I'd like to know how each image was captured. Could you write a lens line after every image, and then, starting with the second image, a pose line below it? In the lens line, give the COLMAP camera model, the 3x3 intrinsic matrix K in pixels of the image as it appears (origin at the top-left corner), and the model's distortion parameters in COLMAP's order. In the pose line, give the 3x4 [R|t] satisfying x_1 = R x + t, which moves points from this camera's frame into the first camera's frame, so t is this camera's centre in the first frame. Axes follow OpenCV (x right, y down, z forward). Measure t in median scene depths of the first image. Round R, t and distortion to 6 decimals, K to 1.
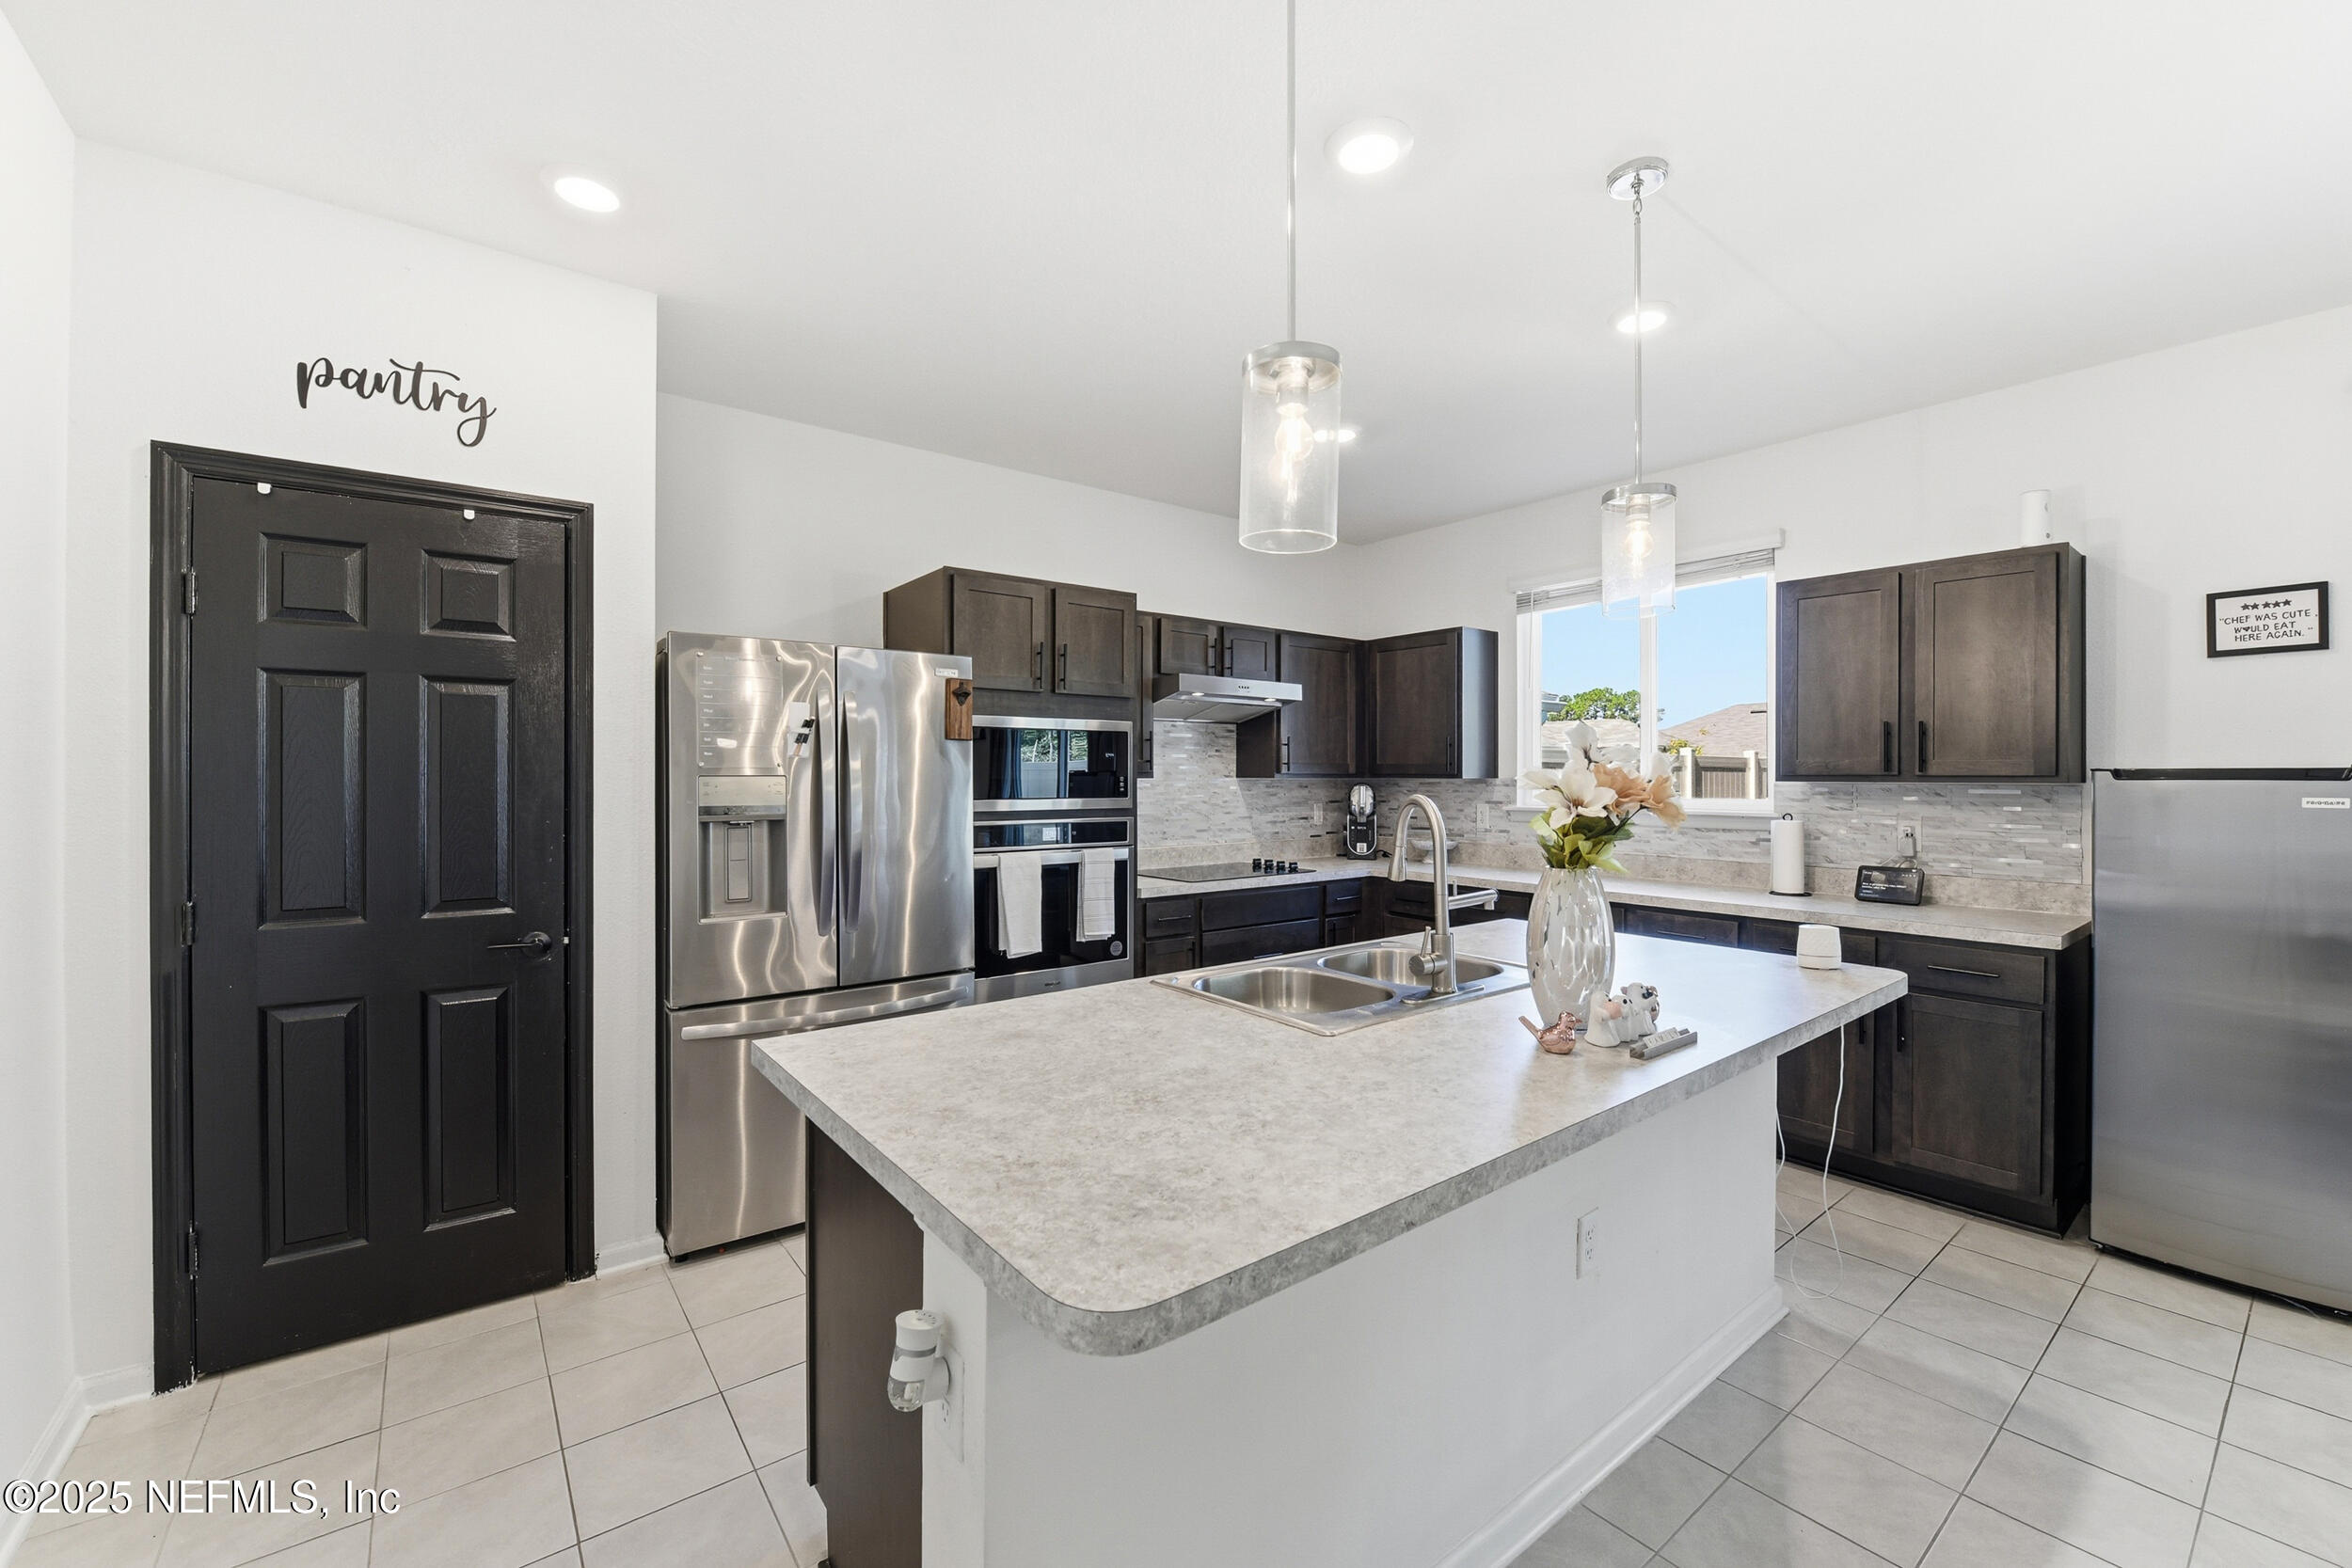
lens RADIAL K [[953.9, 0, 1210.6], [0, 953.9, 788.5], [0, 0, 1]] dist [-0.003006, -0.000650]
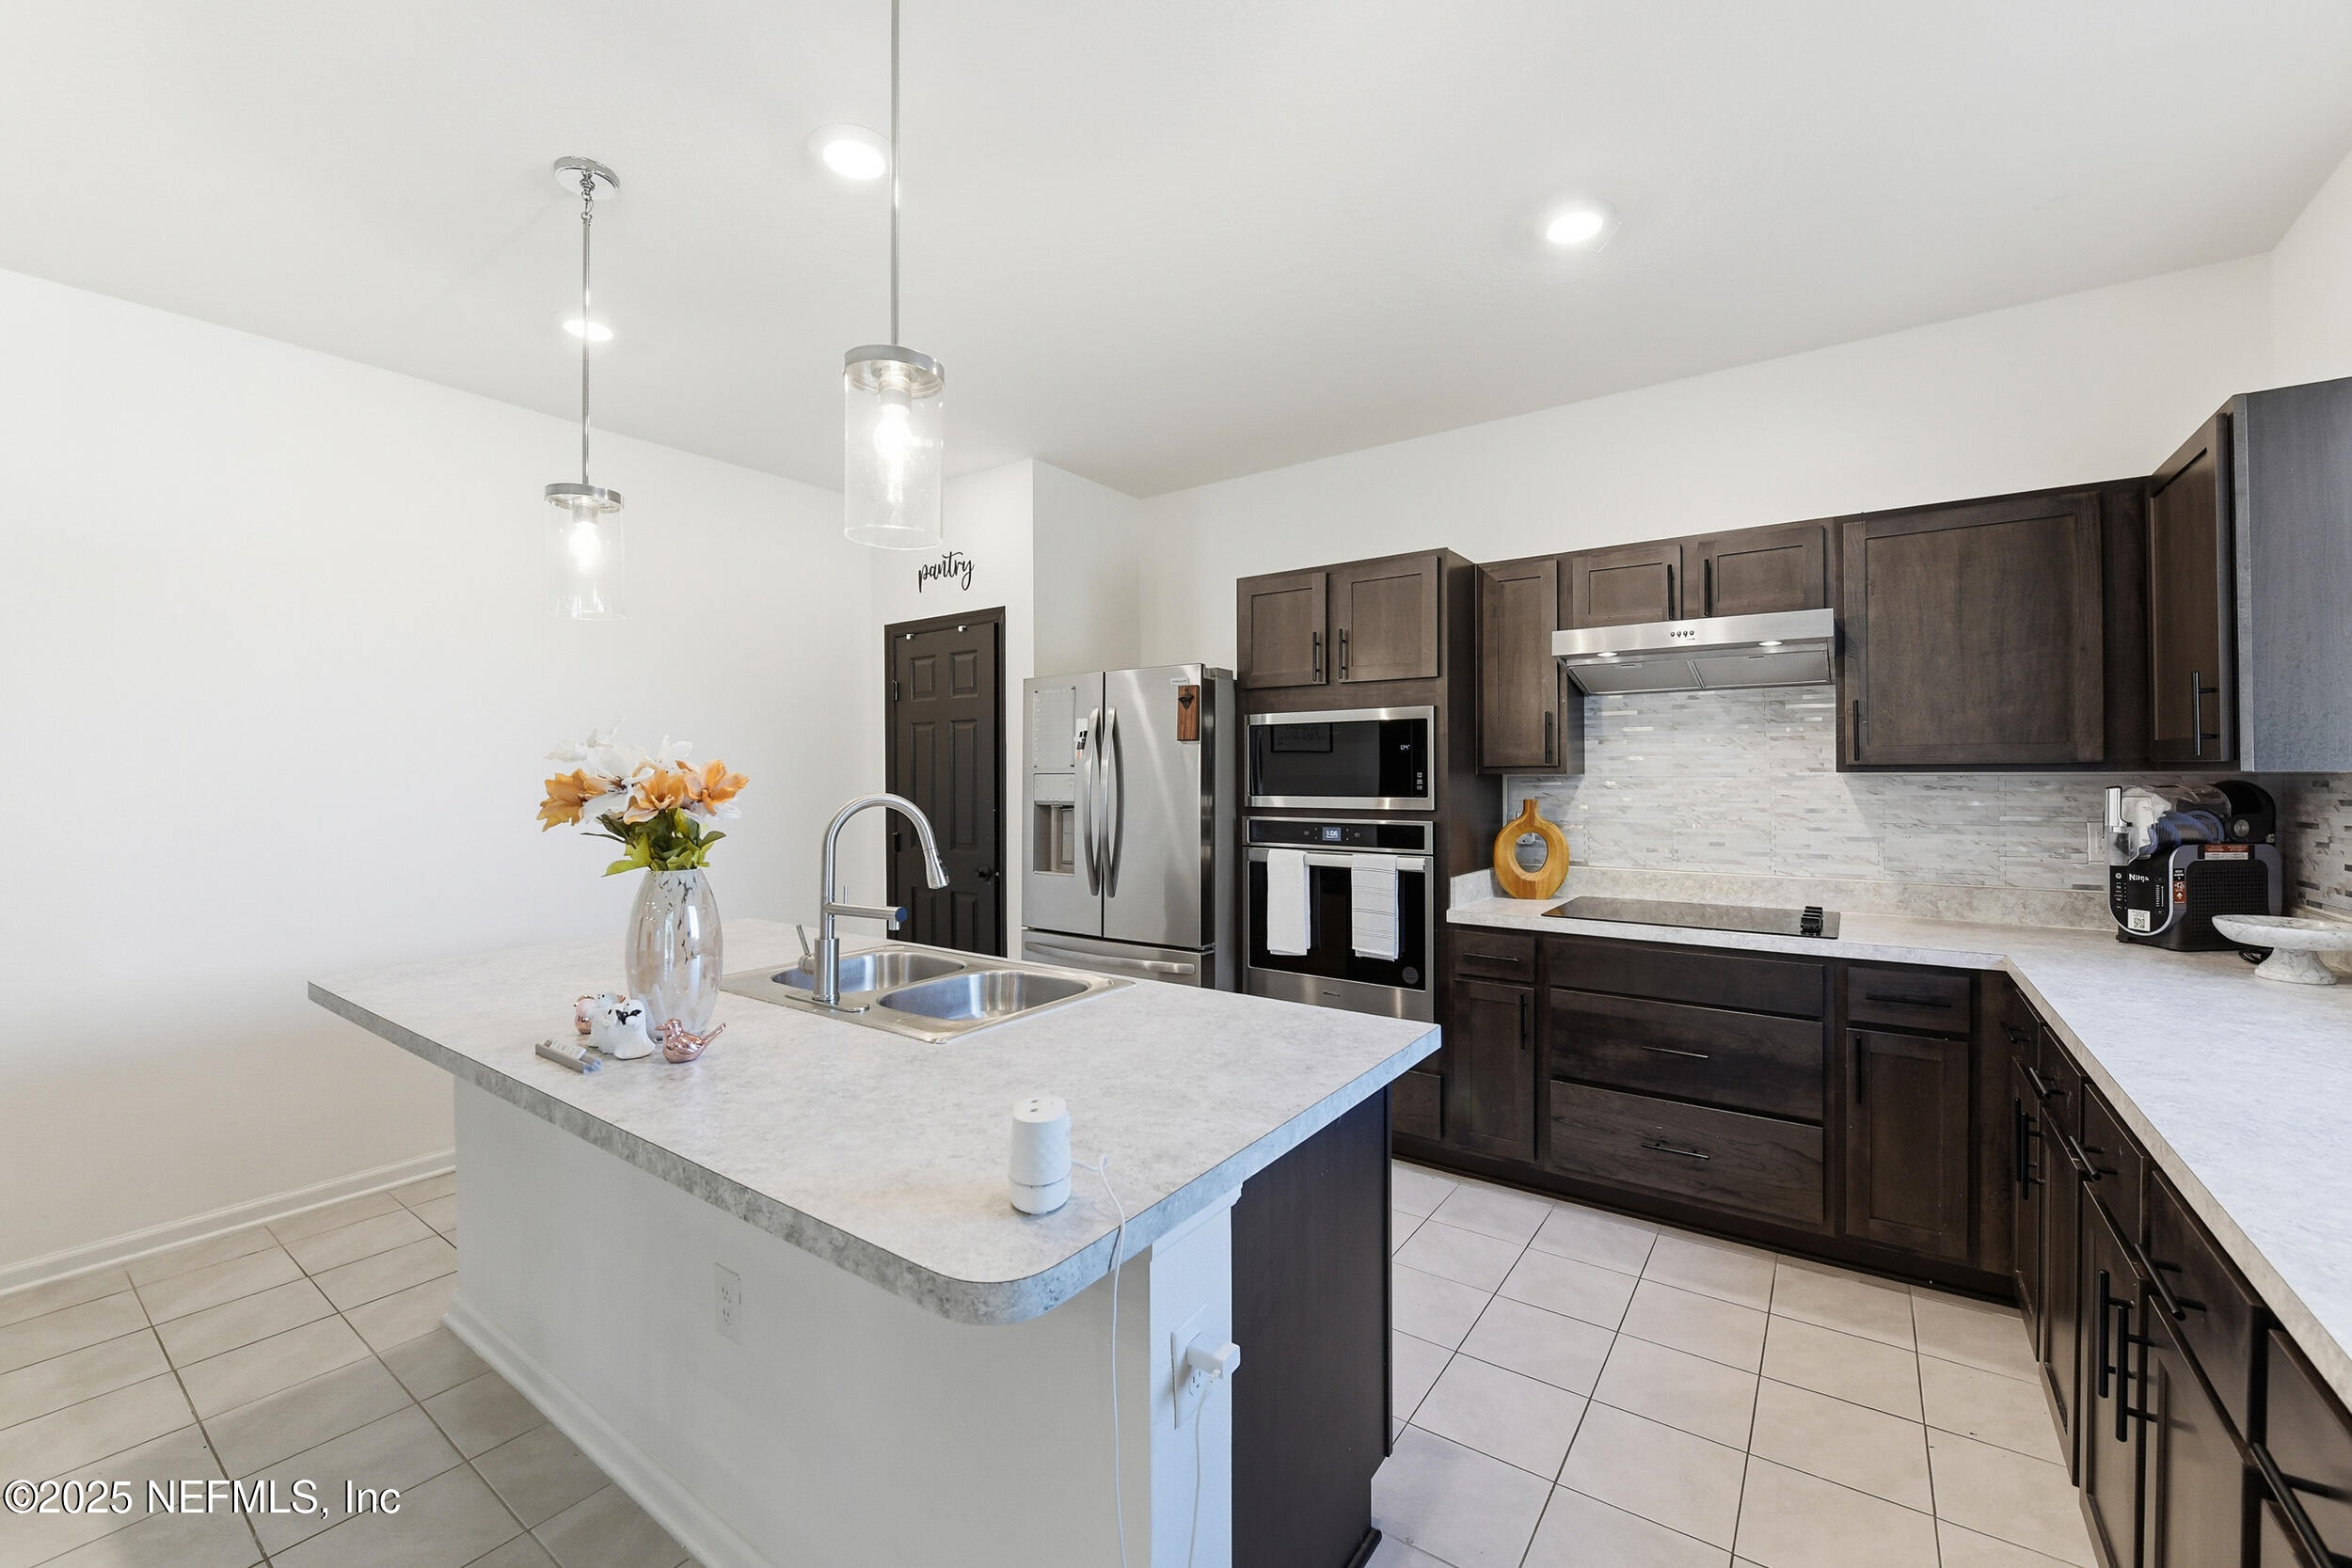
lens RADIAL K [[939.8, 0, 1181.5], [0, 939.8, 765.8], [0, 0, 1]] dist [-0.011612, -0.000246]
pose [[0.269253, -0.006897, -0.963045, 0.896902], [-0.004813, 0.999952, -0.008507, -0.014599], [0.963058, 0.006925, 0.269207, 0.806821]]
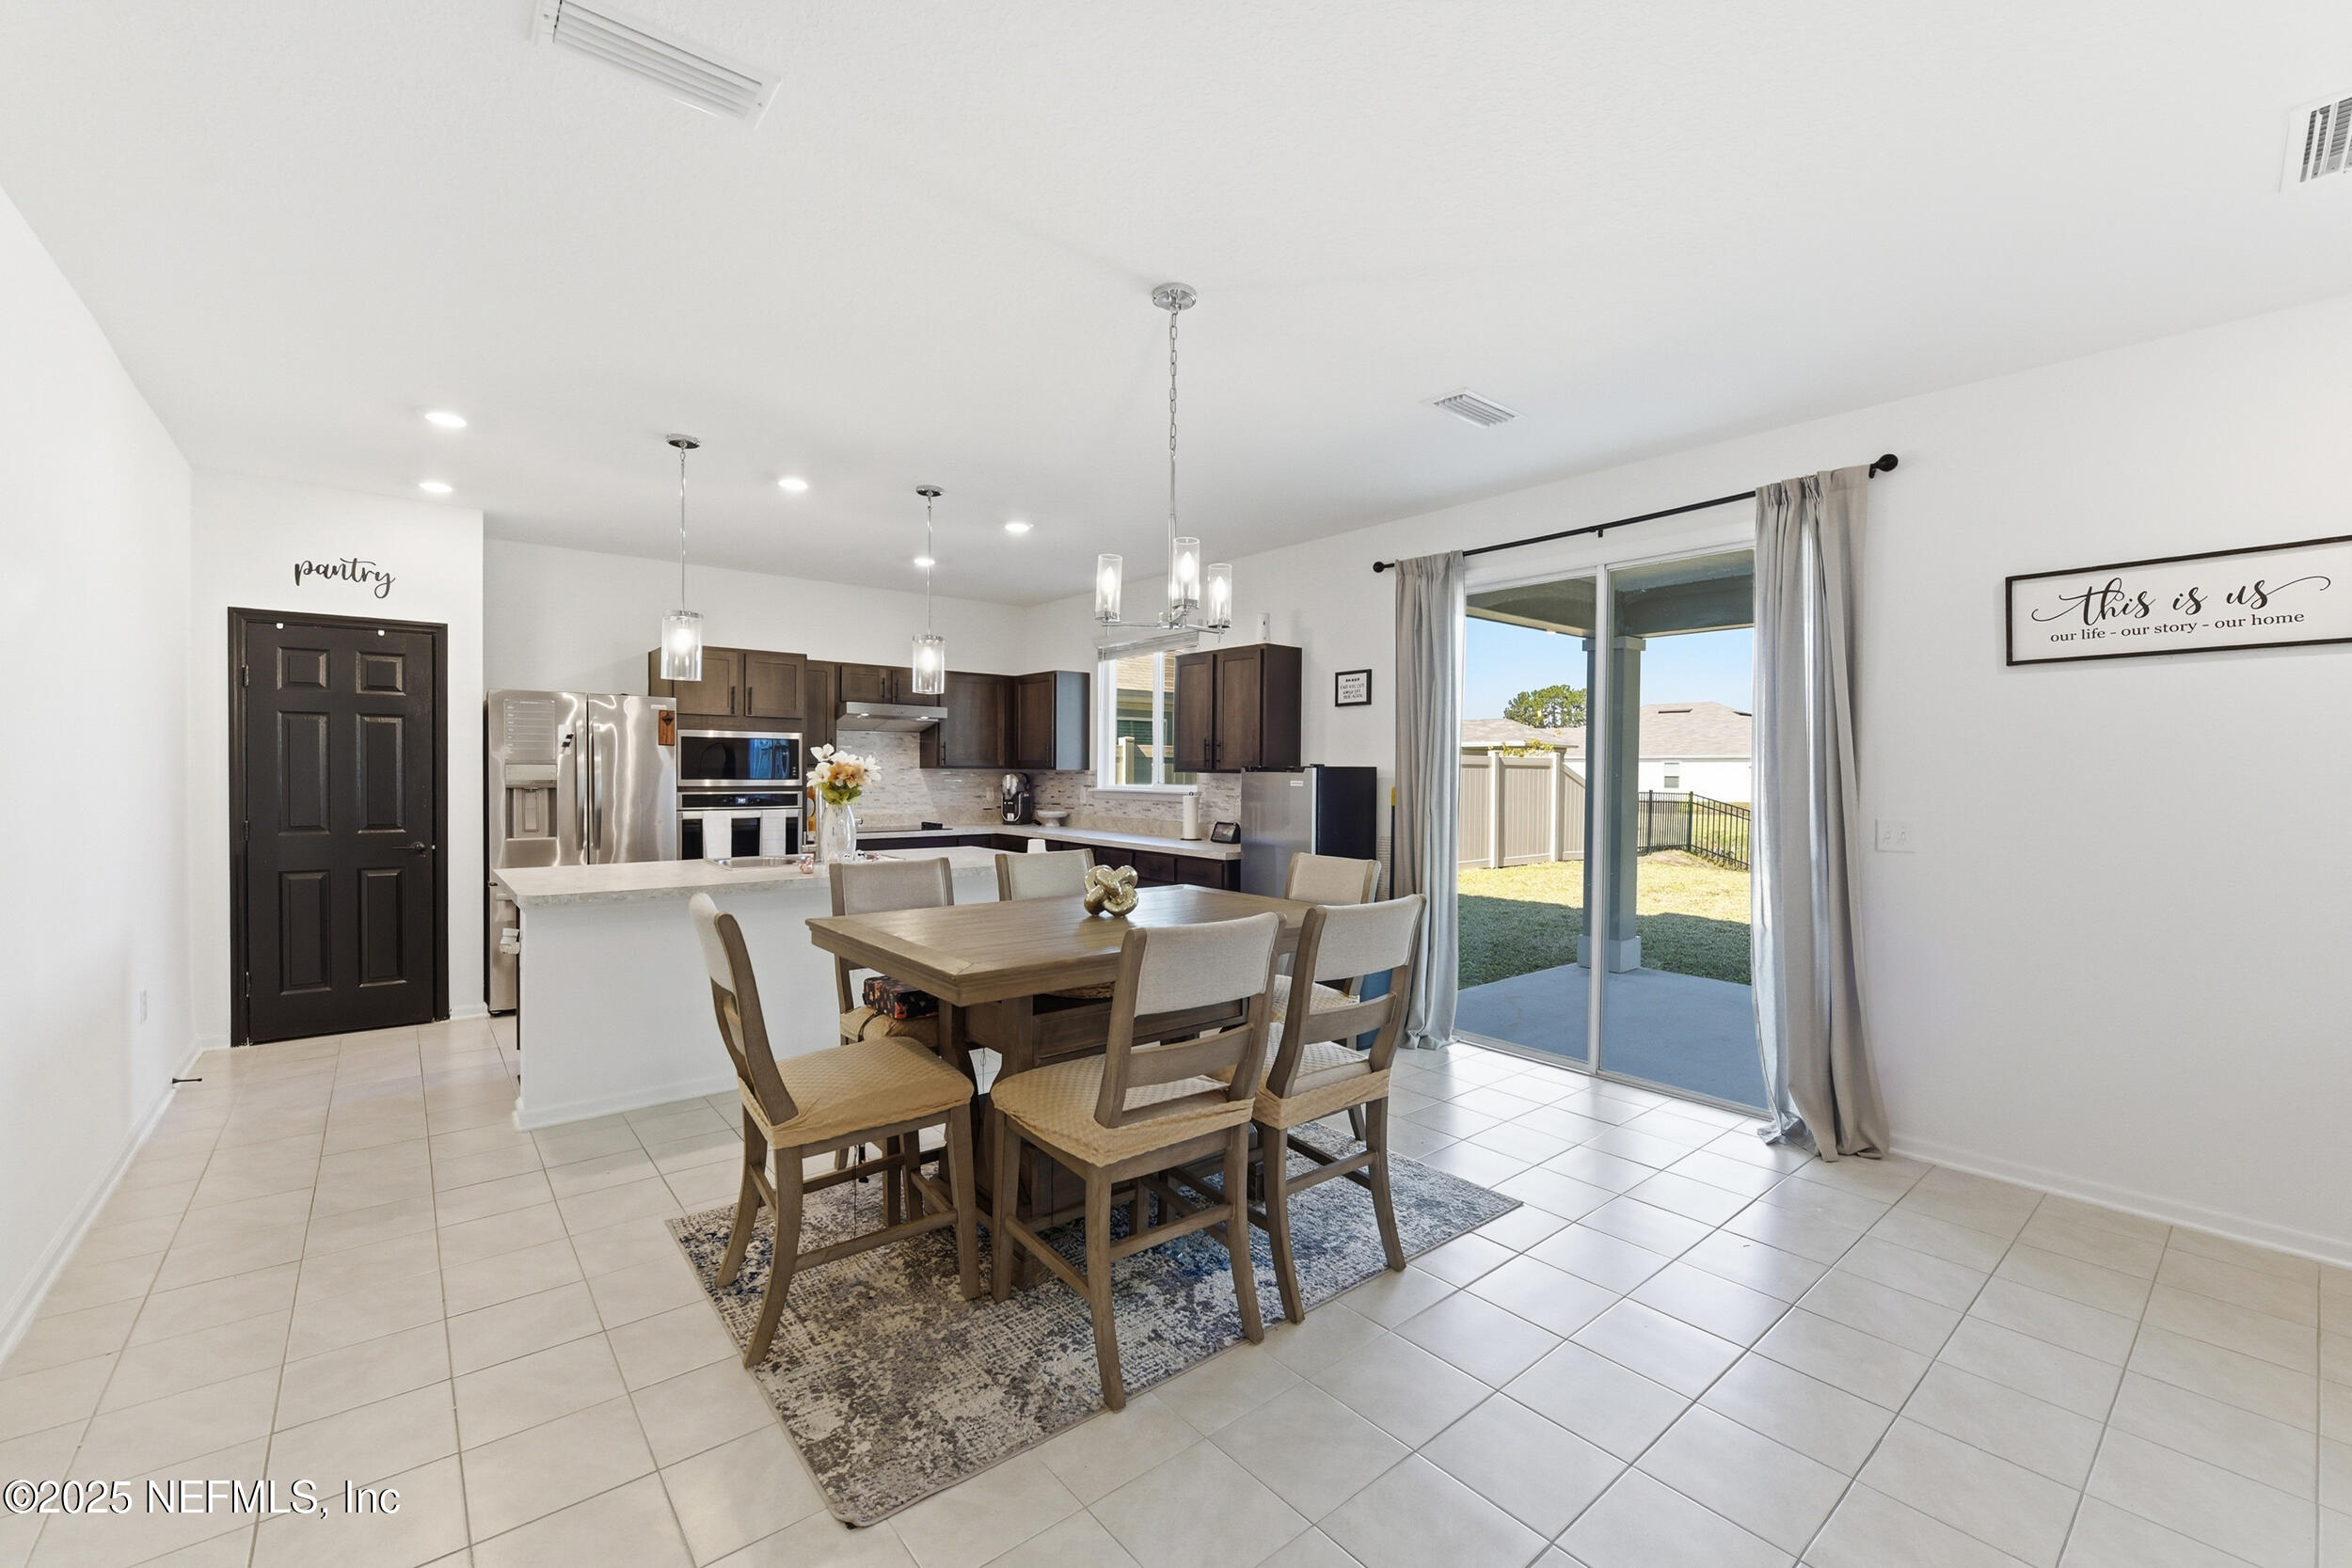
lens RADIAL K [[948.4, 0, 1184.9], [0, 948.4, 794.4], [0, 0, 1]] dist [0.000589, 0.000107]
pose [[0.999890, 0.008055, 0.012463, 0.779952], [-0.008224, 0.999875, 0.013534, 0.010427], [-0.012353, -0.013635, 0.999831, -0.895753]]
